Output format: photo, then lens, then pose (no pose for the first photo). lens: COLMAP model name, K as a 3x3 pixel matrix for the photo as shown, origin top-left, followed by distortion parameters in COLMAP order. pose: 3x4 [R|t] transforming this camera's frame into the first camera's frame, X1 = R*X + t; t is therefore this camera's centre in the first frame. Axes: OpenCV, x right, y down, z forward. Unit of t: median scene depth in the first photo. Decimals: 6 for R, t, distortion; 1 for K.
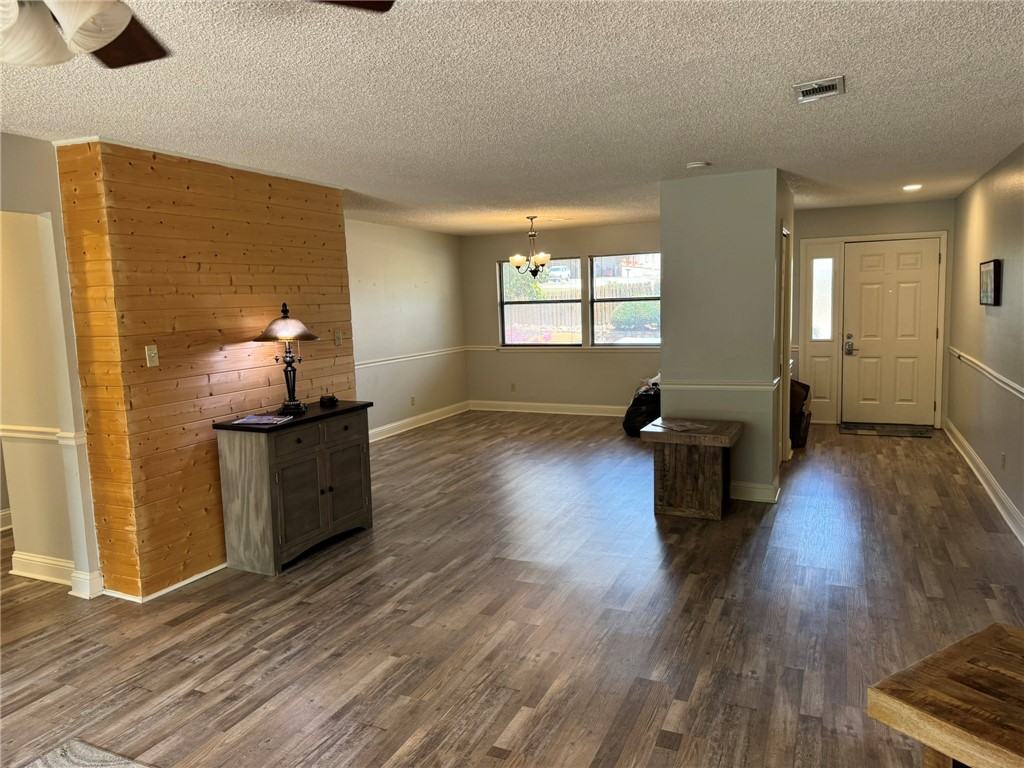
lens RADIAL K [[717.0, 0, 515.2], [0, 717.0, 385.2], [0, 0, 1]] dist [0.058834, -0.061859]
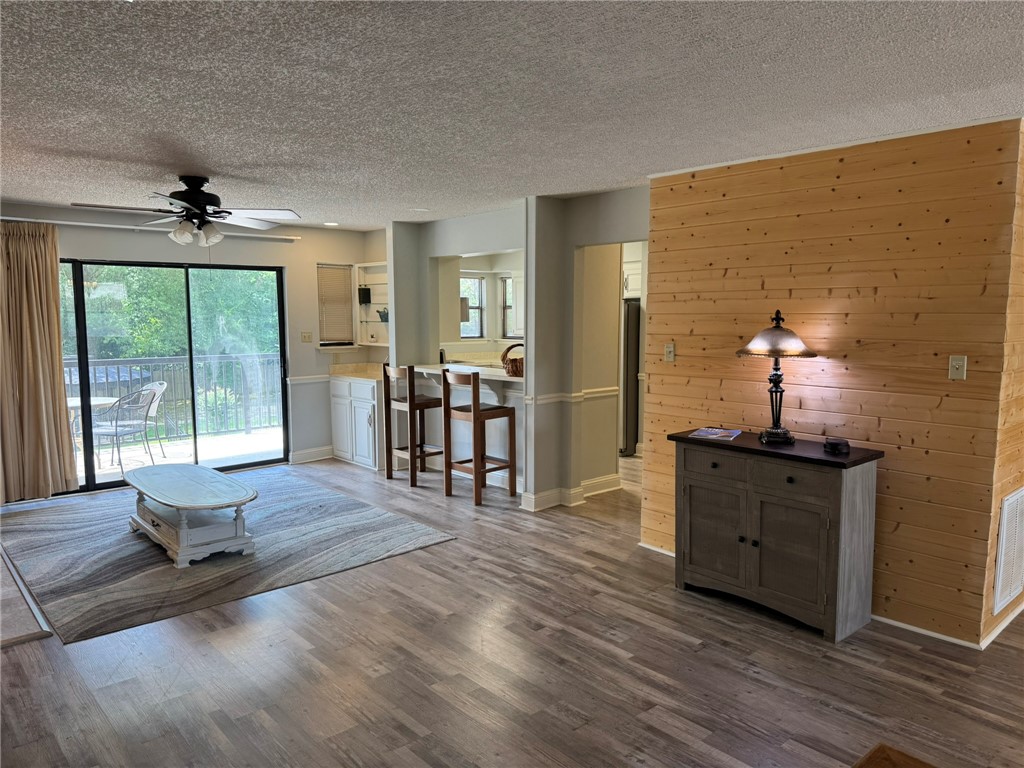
lens RADIAL K [[717.0, 0, 507.1], [0, 717.0, 380.3], [0, 0, 1]] dist [0.058834, -0.061859]
pose [[-0.418507, 0.120053, -0.900244, 0.683356], [-0.096152, 0.979798, 0.175361, -0.179644], [0.903110, 0.159950, -0.398509, 1.265728]]
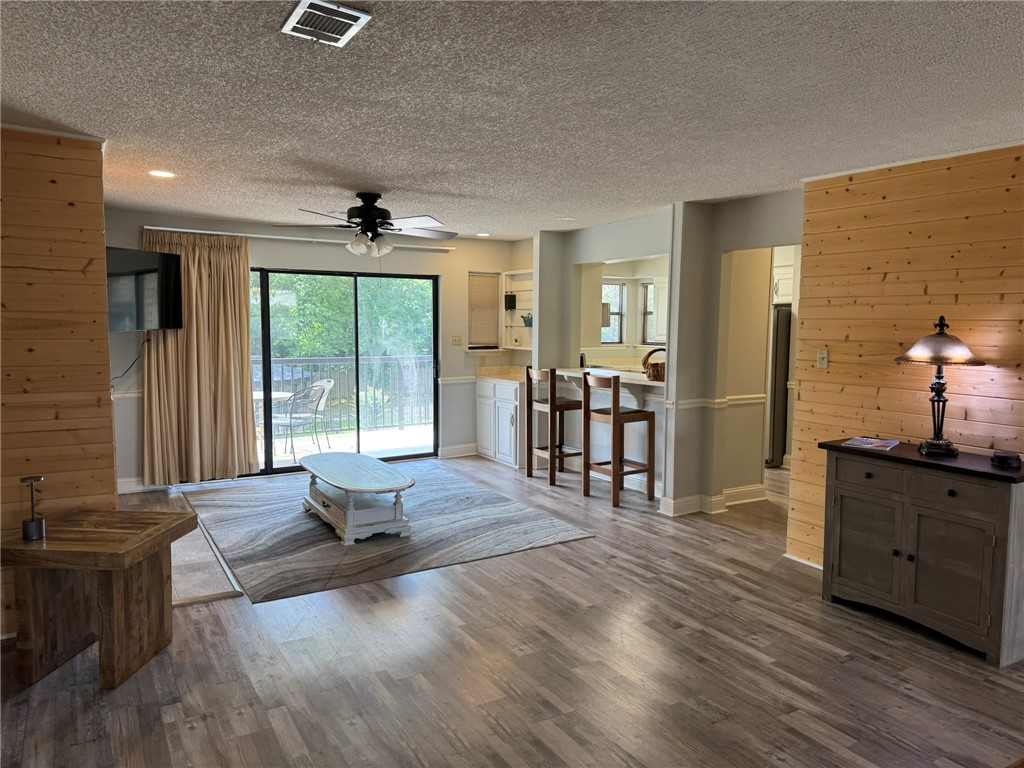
lens RADIAL K [[717.0, 0, 510.0], [0, 717.0, 381.9], [0, 0, 1]] dist [0.058834, -0.061859]
pose [[-0.578217, 0.100777, -0.809635, 0.731396], [-0.087406, 0.978980, 0.184279, -0.177330], [0.811188, 0.177320, -0.557254, 1.276499]]
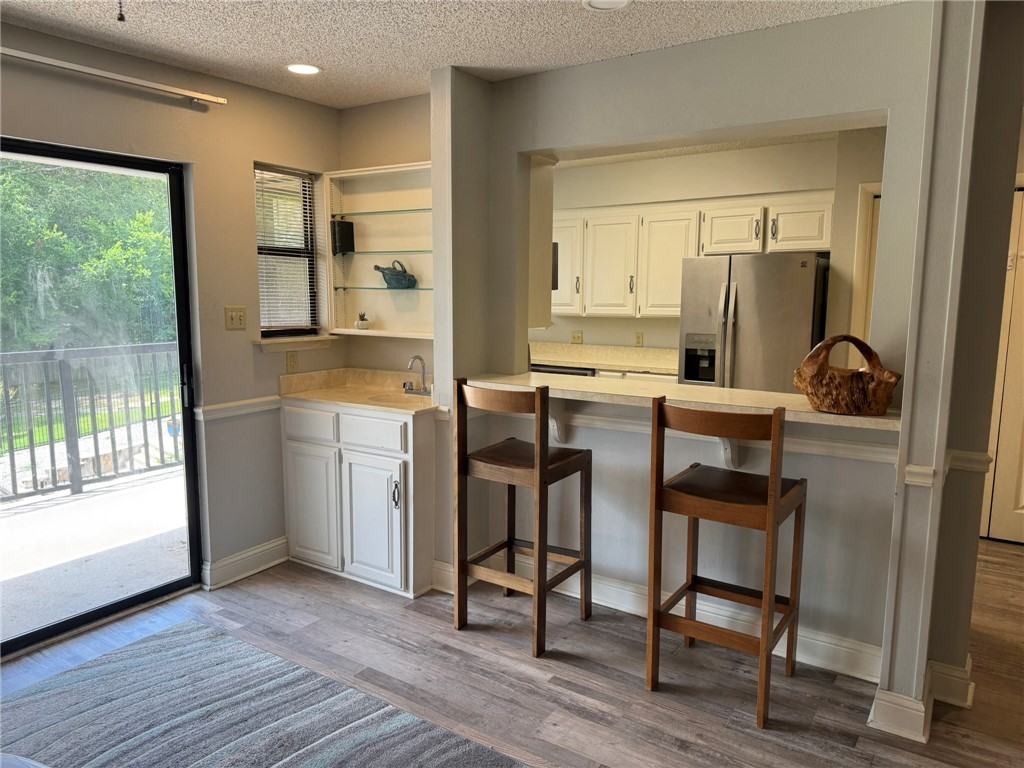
lens RADIAL K [[717.0, 0, 508.9], [0, 717.0, 387.4], [0, 0, 1]] dist [0.058834, -0.061859]
pose [[-0.185821, 0.167955, -0.968123, 0.047773], [-0.117885, 0.974355, 0.191663, -0.047504], [0.975486, 0.149742, -0.161257, 0.555301]]
